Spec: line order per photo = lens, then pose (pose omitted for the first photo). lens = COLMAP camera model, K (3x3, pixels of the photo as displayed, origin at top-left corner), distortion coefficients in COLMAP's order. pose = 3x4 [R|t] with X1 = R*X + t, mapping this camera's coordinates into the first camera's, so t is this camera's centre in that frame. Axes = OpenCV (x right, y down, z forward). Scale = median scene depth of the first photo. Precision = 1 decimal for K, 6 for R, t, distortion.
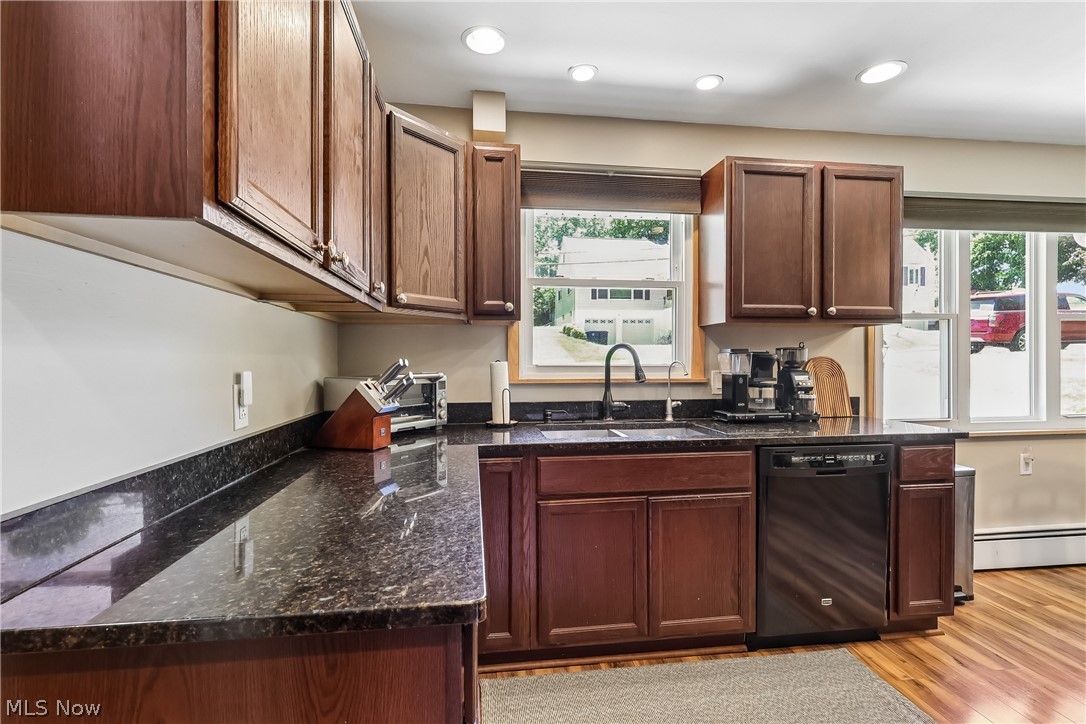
lens RADIAL K [[507.2, 0, 542.6], [0, 507.2, 366.6], [0, 0, 1]] dist [0.001133, 0.000687]
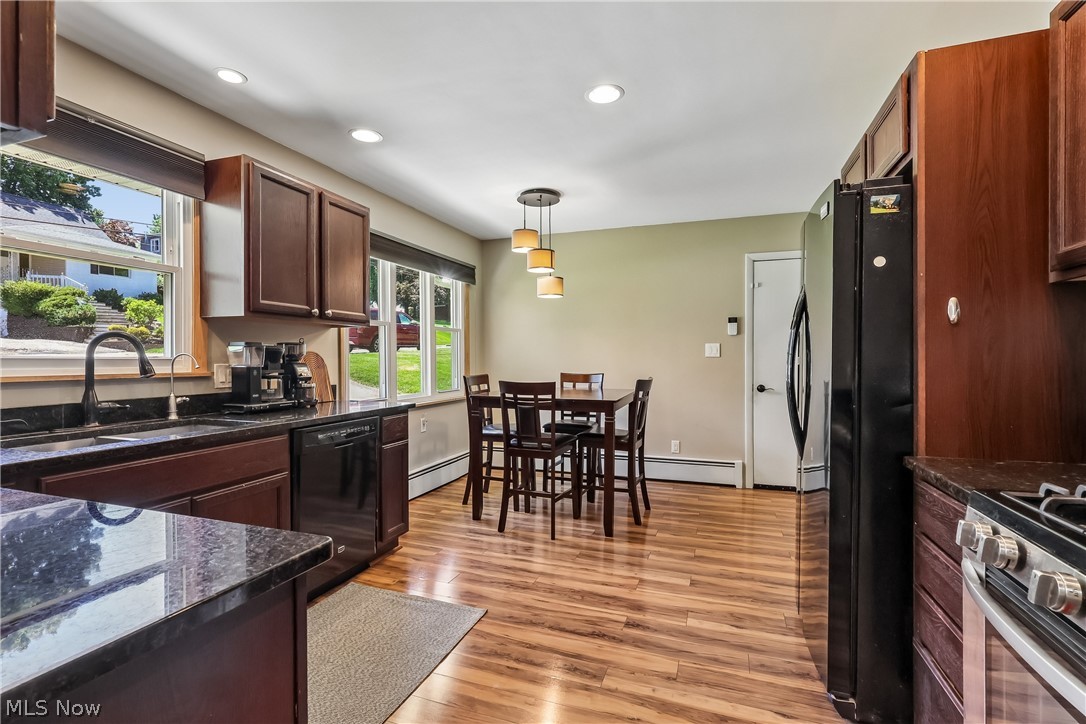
lens RADIAL K [[503.9, 0, 540.3], [0, 503.9, 361.4], [0, 0, 1]] dist [-0.003131, 0.001277]
pose [[0.461087, -0.003010, 0.887350, -0.251950], [0.010756, 0.999940, -0.002198, 0.012743], [-0.887290, 0.010558, 0.461092, 0.002066]]
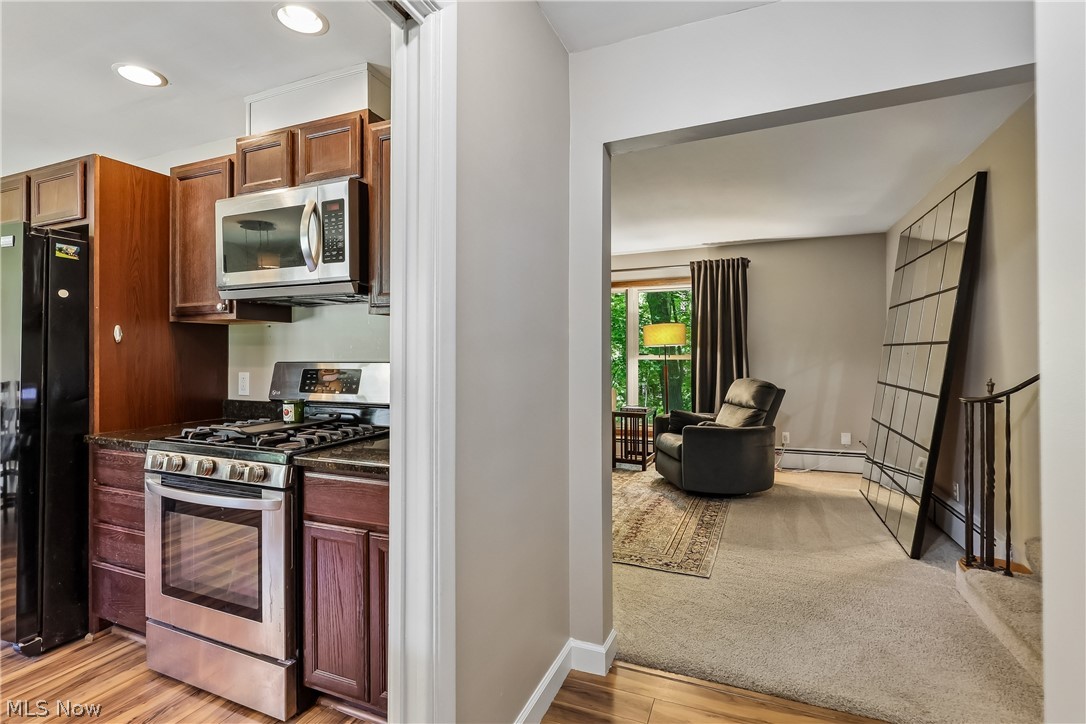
lens RADIAL K [[507.7, 0, 542.4], [0, 507.7, 353.7], [0, 0, 1]] dist [-0.000617, -0.000089]
pose [[-0.863353, 0.005356, 0.504572, -0.630652], [0.007931, 0.999964, 0.002955, -0.005289], [-0.504538, 0.006553, -0.863365, 0.253310]]
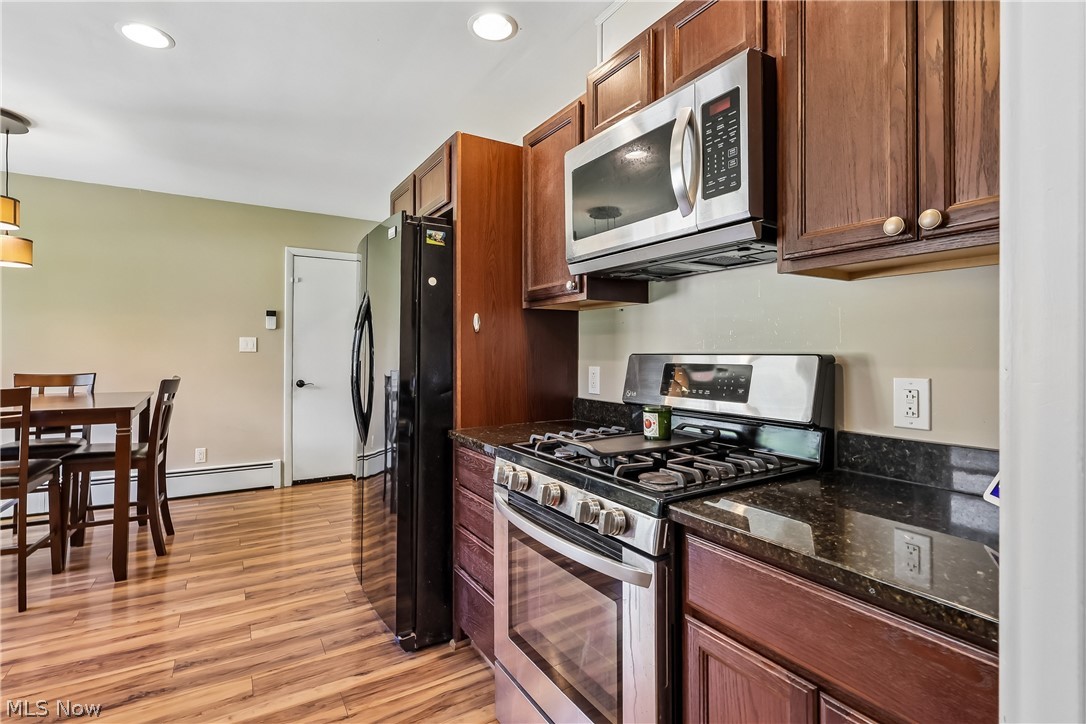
lens RADIAL K [[518.8, 0, 541.5], [0, 518.8, 347.8], [0, 0, 1]] dist [-0.000600, -0.000264]
pose [[-0.405012, 0.008866, 0.914269, -0.335565], [0.008745, 0.999945, -0.005823, 0.003982], [-0.914270, 0.005637, -0.405067, 0.097043]]
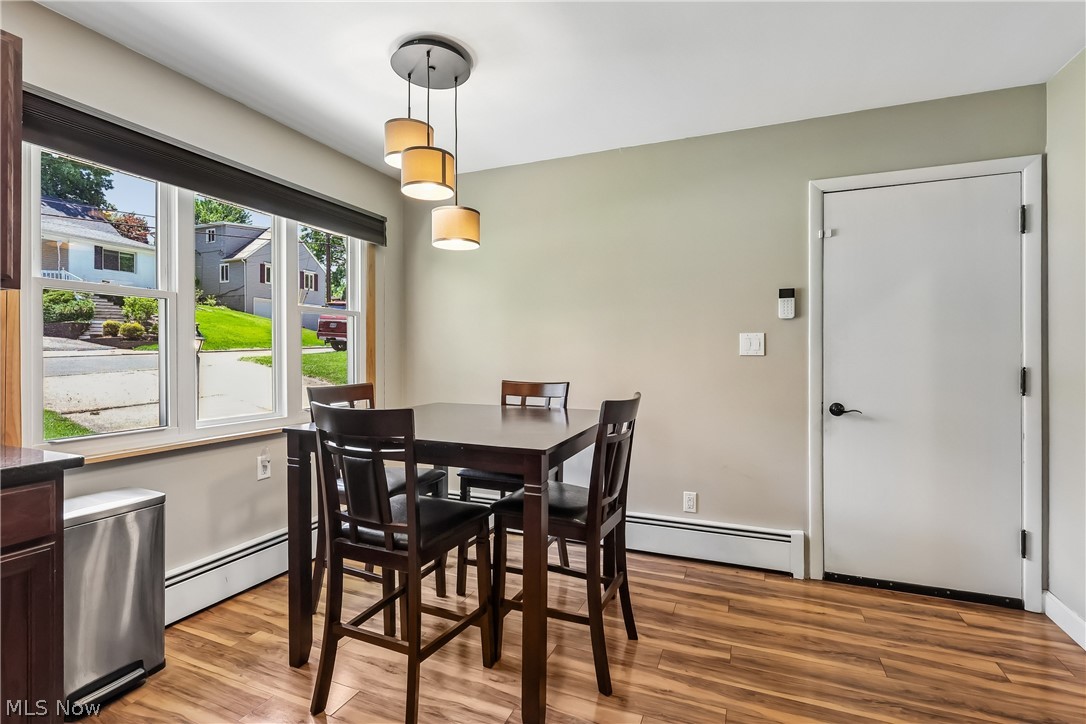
lens RADIAL K [[510.3, 0, 542.2], [0, 510.3, 355.9], [0, 0, 1]] dist [-0.001872, 0.000364]
pose [[0.499392, 0.005555, 0.866358, 0.488768], [0.007669, 0.999912, -0.010832, 0.008903], [-0.866342, 0.012054, 0.499306, 0.135024]]
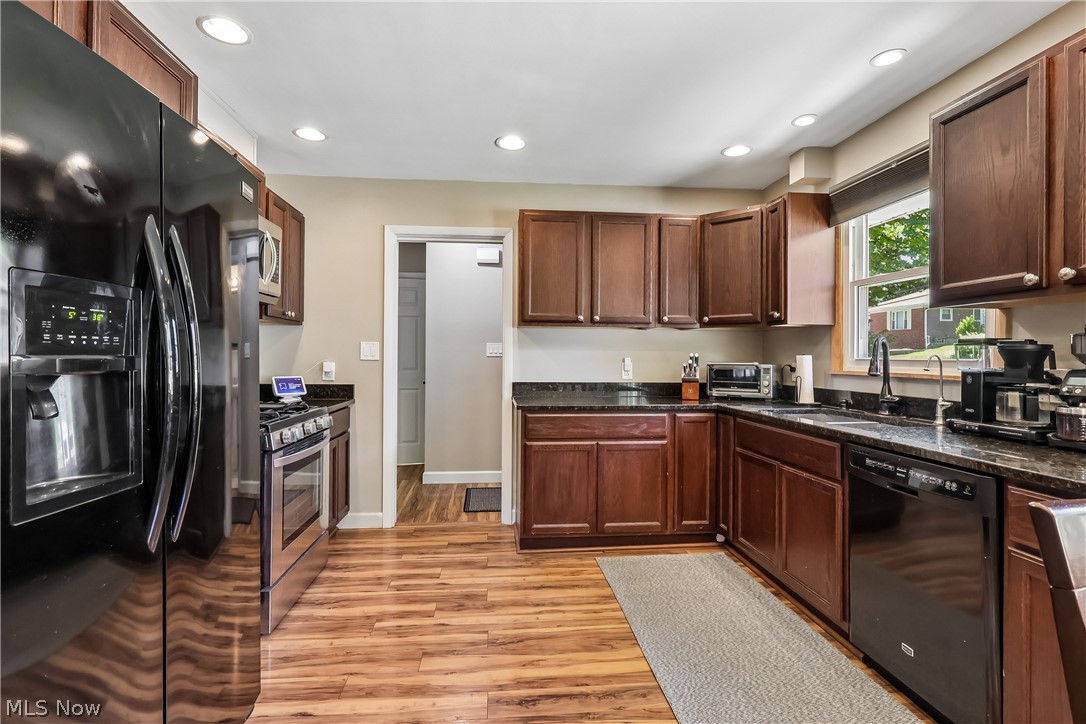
lens RADIAL K [[518.8, 0, 541.5], [0, 518.8, 347.8], [0, 0, 1]] dist [-0.000600, -0.000264]
pose [[-0.037936, -0.013991, -0.999182, 1.186856], [-0.015909, 0.999784, -0.013395, 0.000212], [0.999154, 0.015388, -0.038150, 0.366095]]
